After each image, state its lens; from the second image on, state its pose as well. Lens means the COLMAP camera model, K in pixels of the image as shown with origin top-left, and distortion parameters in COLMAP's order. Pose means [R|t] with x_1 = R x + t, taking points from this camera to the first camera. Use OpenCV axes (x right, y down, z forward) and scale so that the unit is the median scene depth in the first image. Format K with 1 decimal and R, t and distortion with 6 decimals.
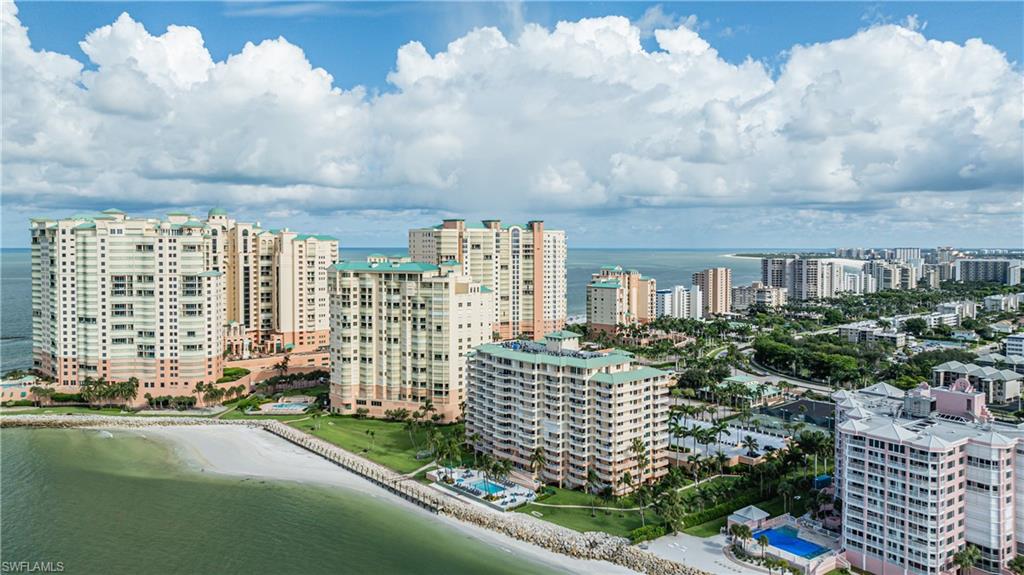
lens RADIAL K [[729.9, 0, 429.2], [0, 729.9, 227.3], [0, 0, 1]] dist [-0.003453, -0.003835]
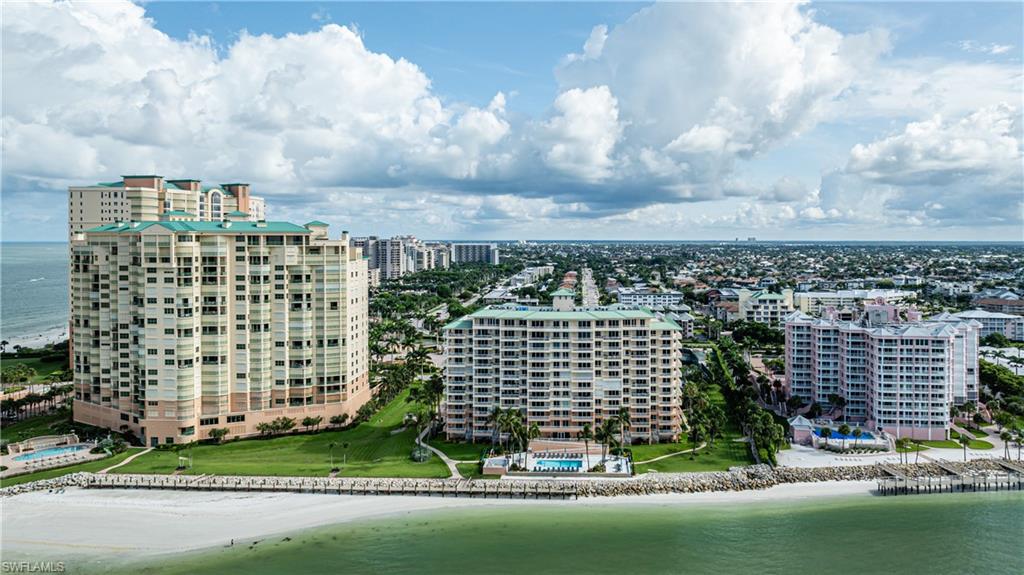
lens RADIAL K [[812.4, 0, 484.9], [0, 812.4, 209.4], [0, 0, 1]] dist [-0.010728, -0.000288]
pose [[0.658201, 0.032615, 0.752135, -0.506347], [-0.020712, 0.999467, -0.025215, 0.052091], [-0.752557, 0.001018, 0.658526, 0.293986]]
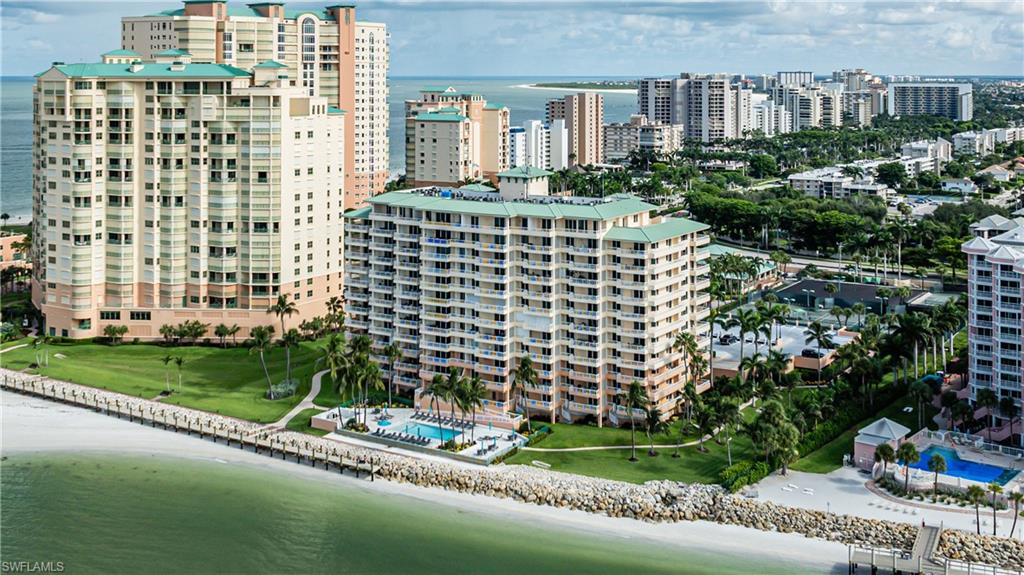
lens RADIAL K [[1263.0, 0, 335.6], [0, 1263.0, -9.8], [0, 0, 1]] dist [0.000578, 0.001734]
pose [[0.964597, 0.021807, 0.262825, -0.184982], [-0.010850, 0.999013, -0.043069, 0.032637], [-0.263505, 0.038693, 0.963882, 0.021456]]
